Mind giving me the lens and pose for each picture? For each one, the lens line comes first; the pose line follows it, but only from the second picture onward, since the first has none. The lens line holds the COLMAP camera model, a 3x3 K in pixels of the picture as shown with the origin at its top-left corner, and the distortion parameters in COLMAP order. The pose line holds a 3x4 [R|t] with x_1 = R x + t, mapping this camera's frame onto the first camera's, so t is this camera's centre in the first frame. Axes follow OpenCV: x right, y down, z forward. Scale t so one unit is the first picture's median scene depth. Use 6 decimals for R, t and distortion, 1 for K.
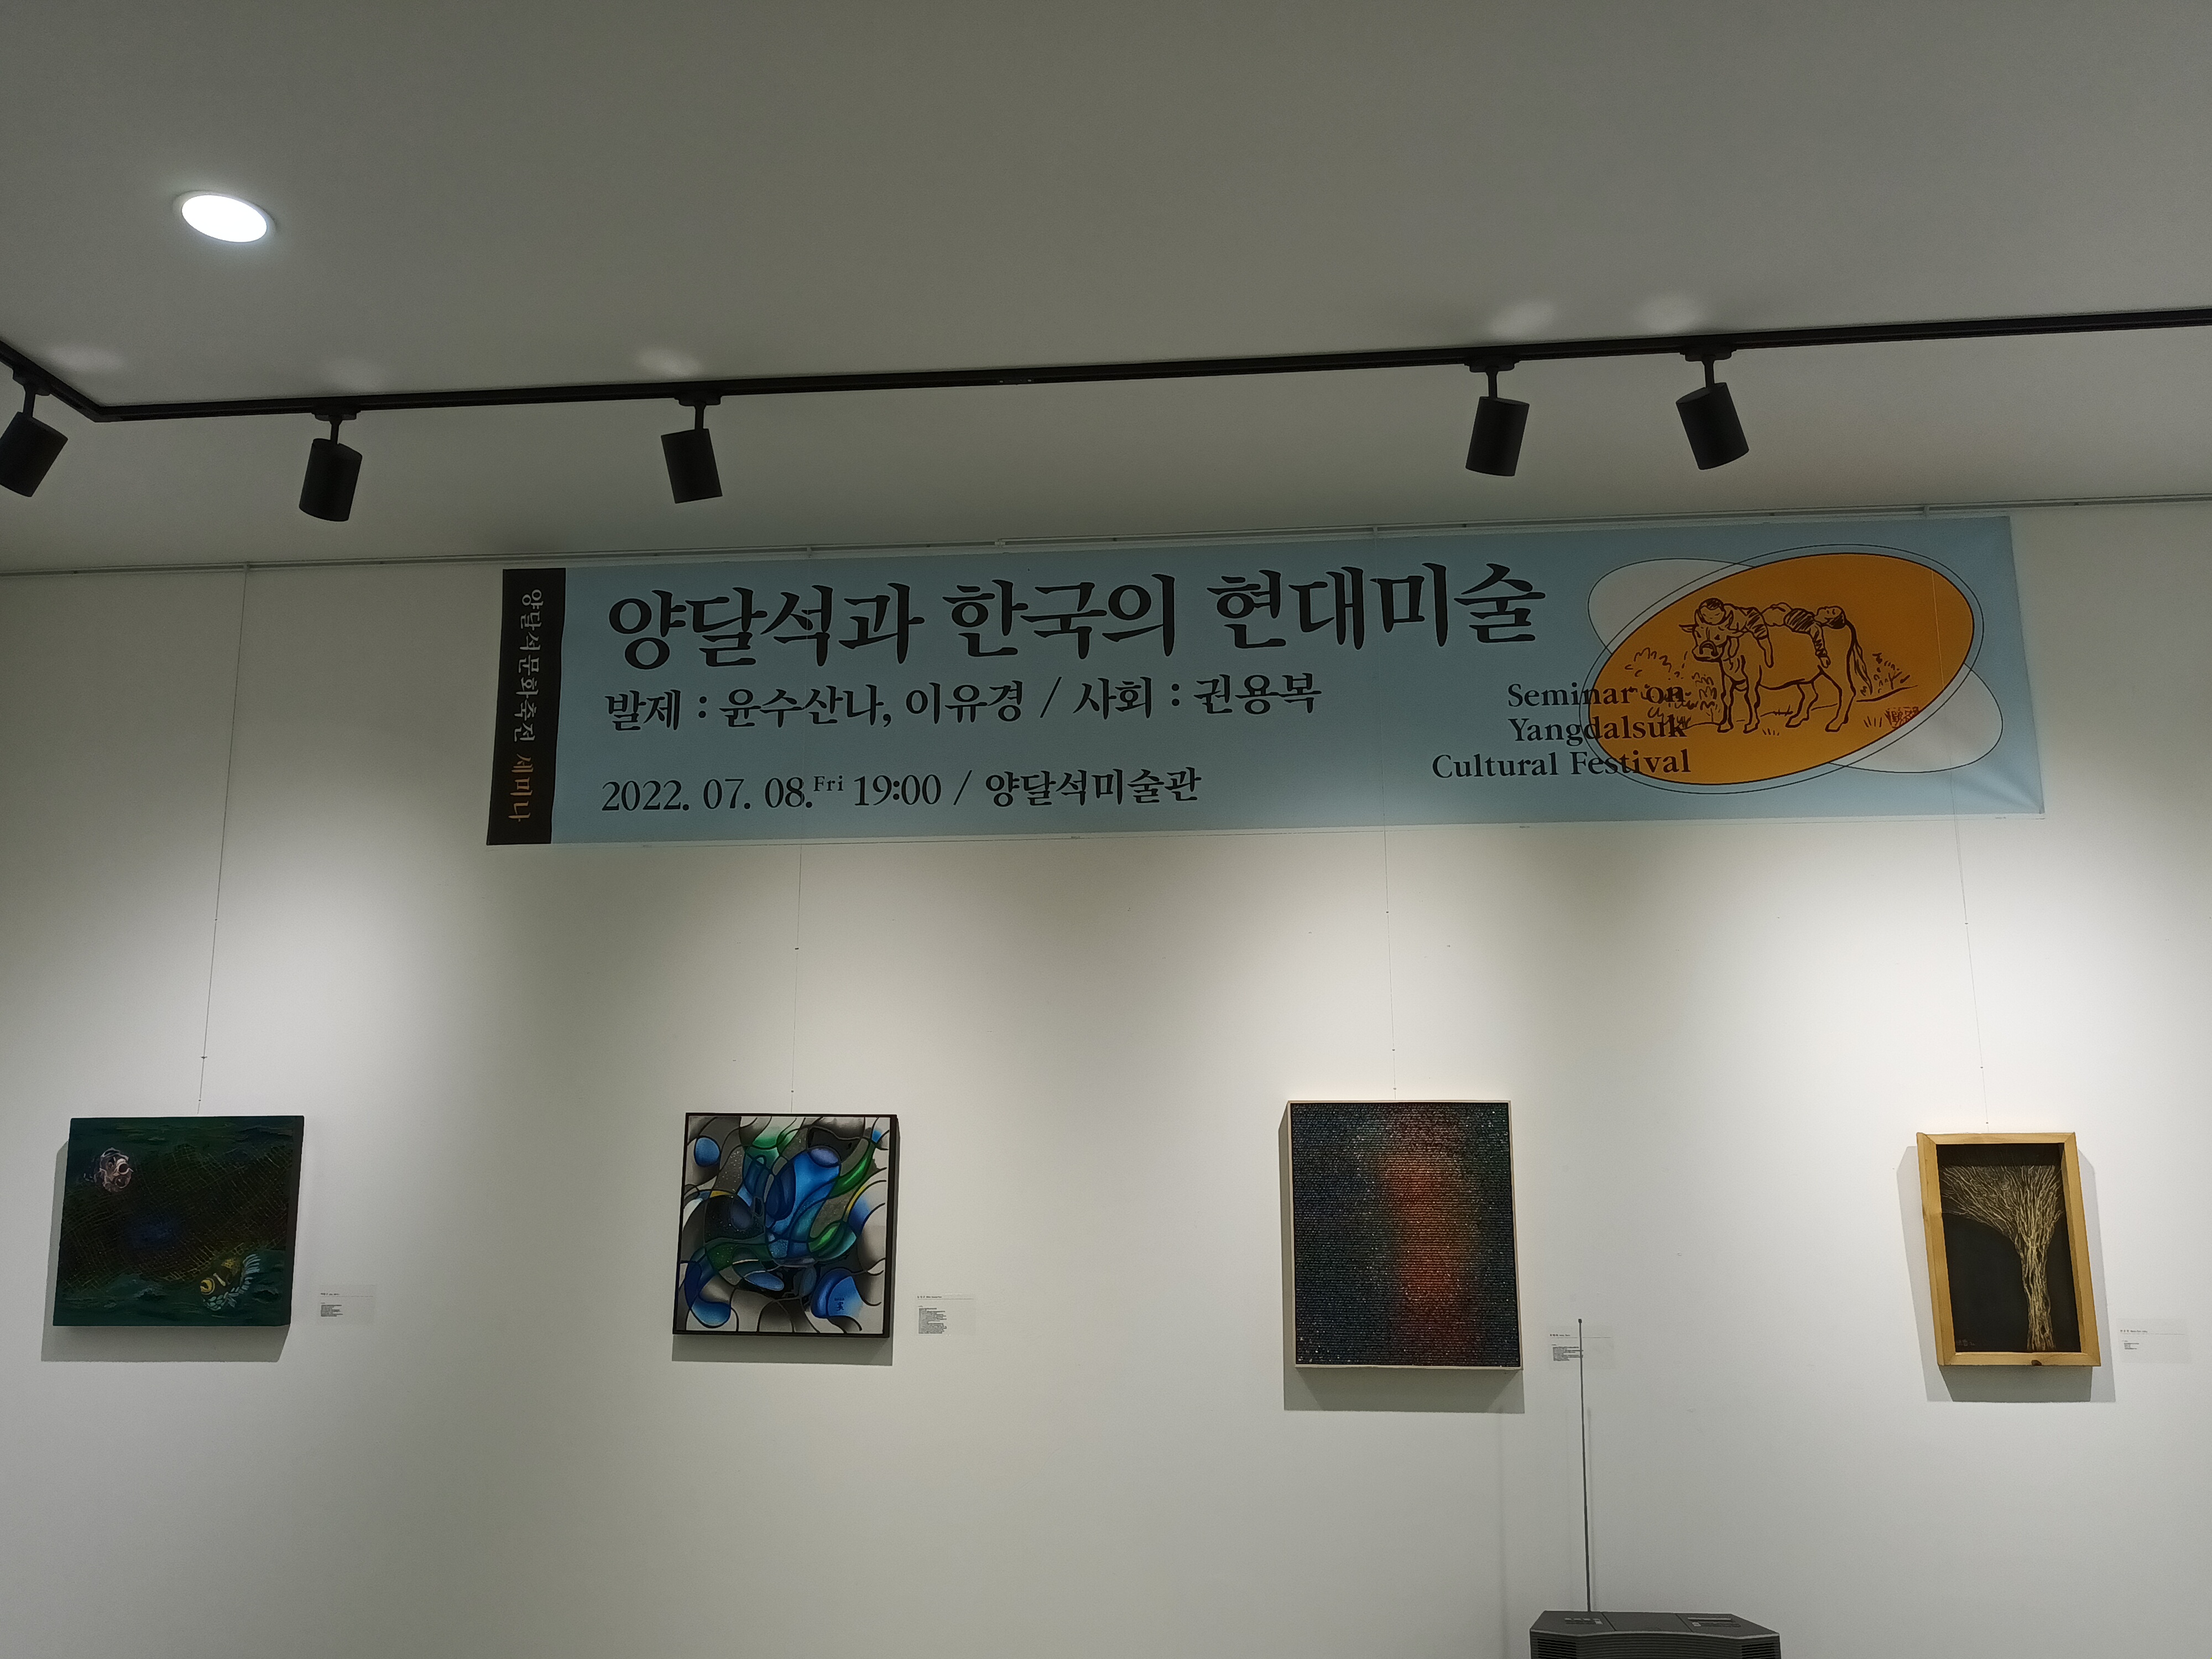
lens RADIAL K [[1739.9, 0, 1123.9], [0, 1739.9, 817.5], [0, 0, 1]] dist [0.043399, -0.057738]
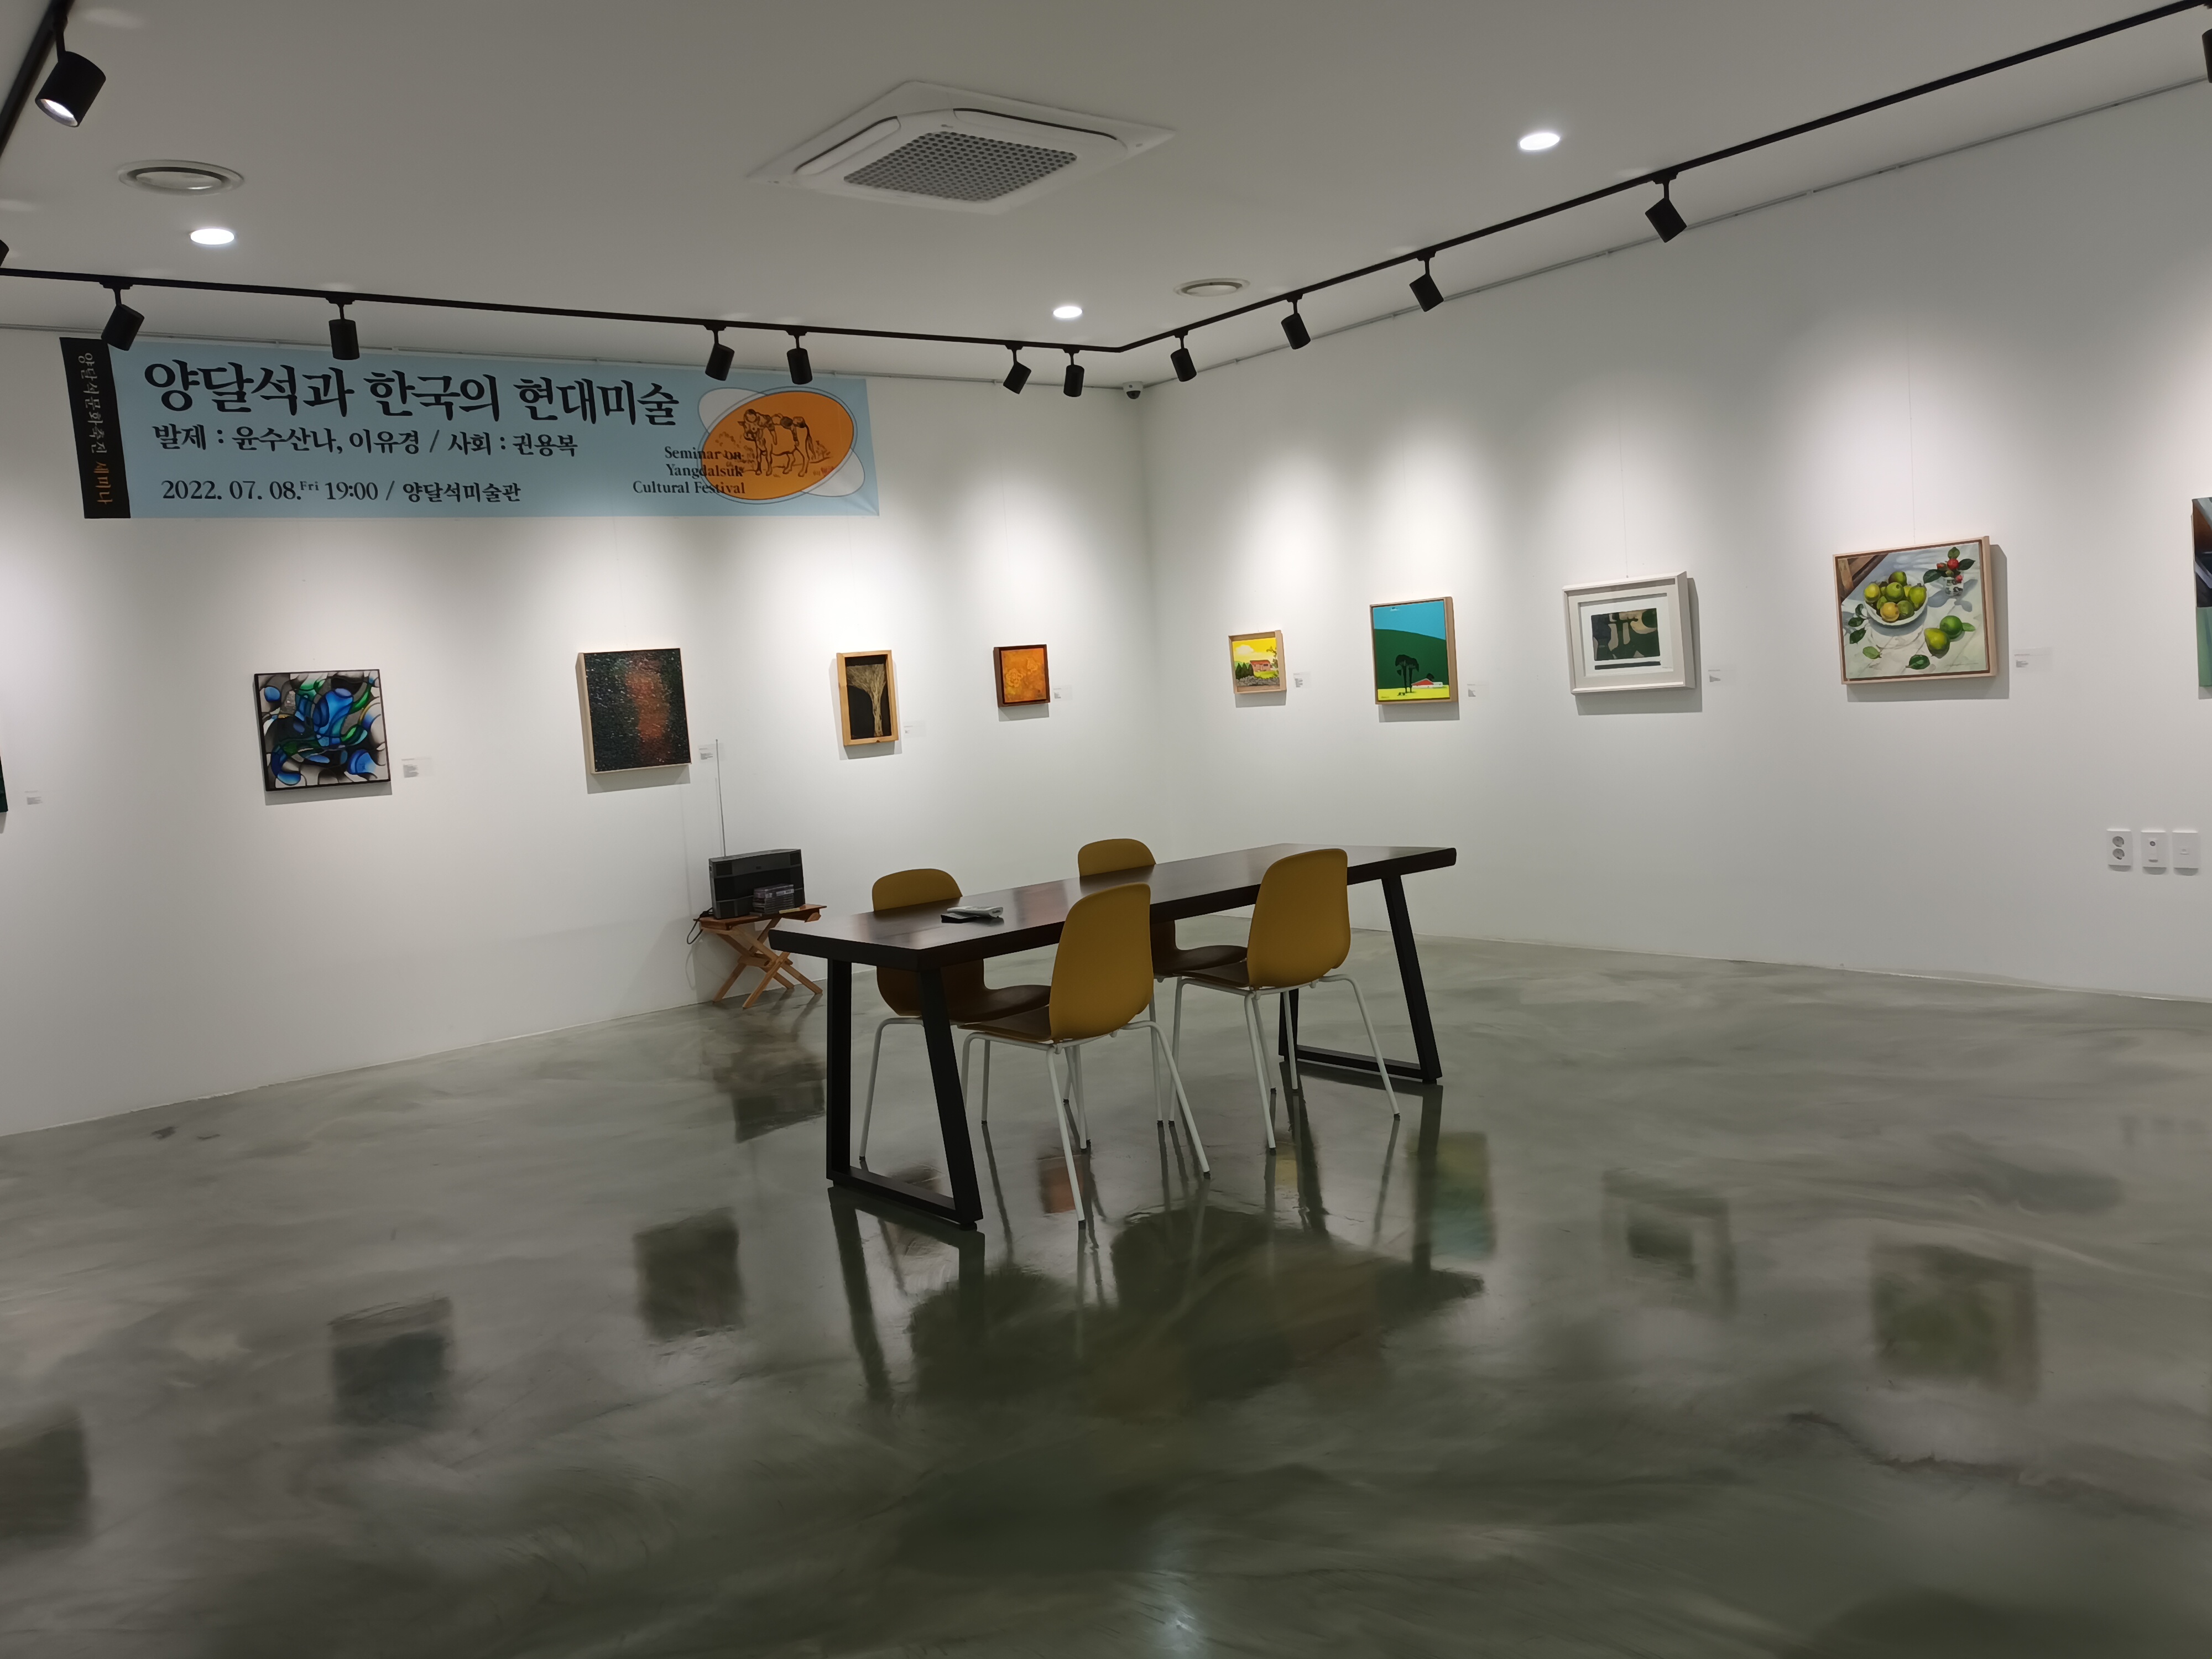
lens RADIAL K [[1739.9, 0, 1109.7], [0, 1739.9, 825.1], [0, 0, 1]] dist [0.043399, -0.057738]
pose [[0.723584, -0.112894, 0.680942, -0.852693], [-0.064916, 0.971030, 0.229969, -0.150684], [-0.687177, -0.210606, 0.695293, -0.886713]]
